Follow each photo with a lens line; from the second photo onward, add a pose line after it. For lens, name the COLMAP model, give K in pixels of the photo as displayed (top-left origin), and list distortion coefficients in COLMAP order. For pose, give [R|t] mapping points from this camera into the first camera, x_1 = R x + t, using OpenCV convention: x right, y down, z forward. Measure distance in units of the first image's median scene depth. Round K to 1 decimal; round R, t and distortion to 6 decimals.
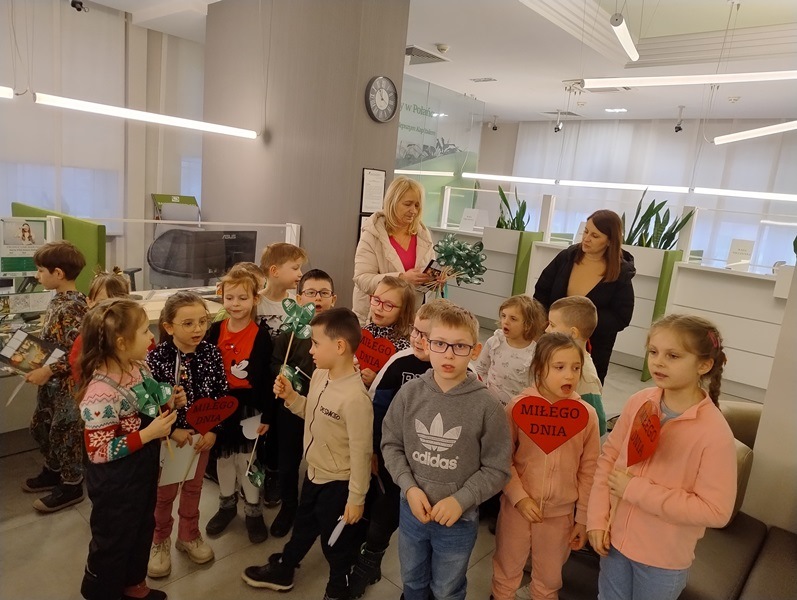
lens RADIAL K [[544.5, 0, 396.8], [0, 544.5, 290.4], [0, 0, 1]] dist [0.014115, -0.004901]
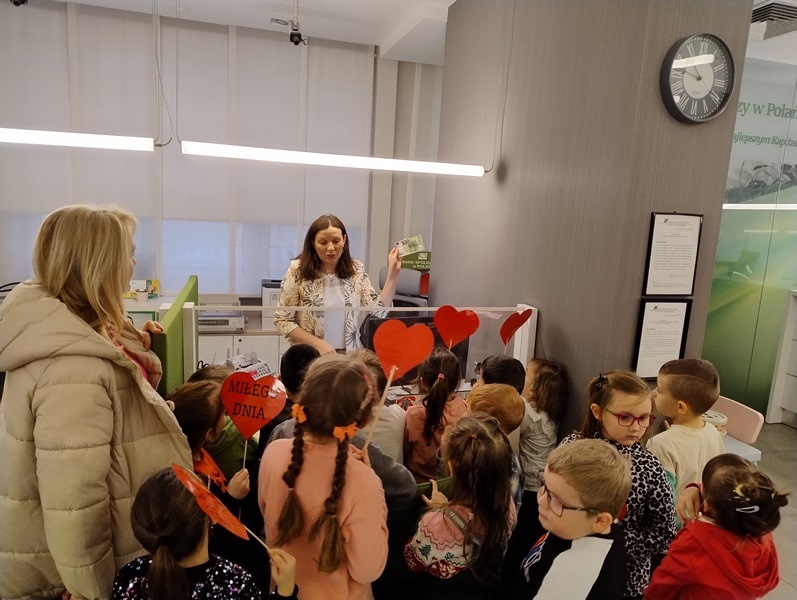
lens RADIAL K [[550.4, 0, 395.1], [0, 550.4, 304.1], [0, 0, 1]] dist [0.005846, -0.004620]
pose [[0.851659, 0.036848, -0.522800, 0.006244], [-0.062073, 0.997596, -0.030807, -0.070601], [0.520408, 0.058689, 0.851899, 0.284167]]
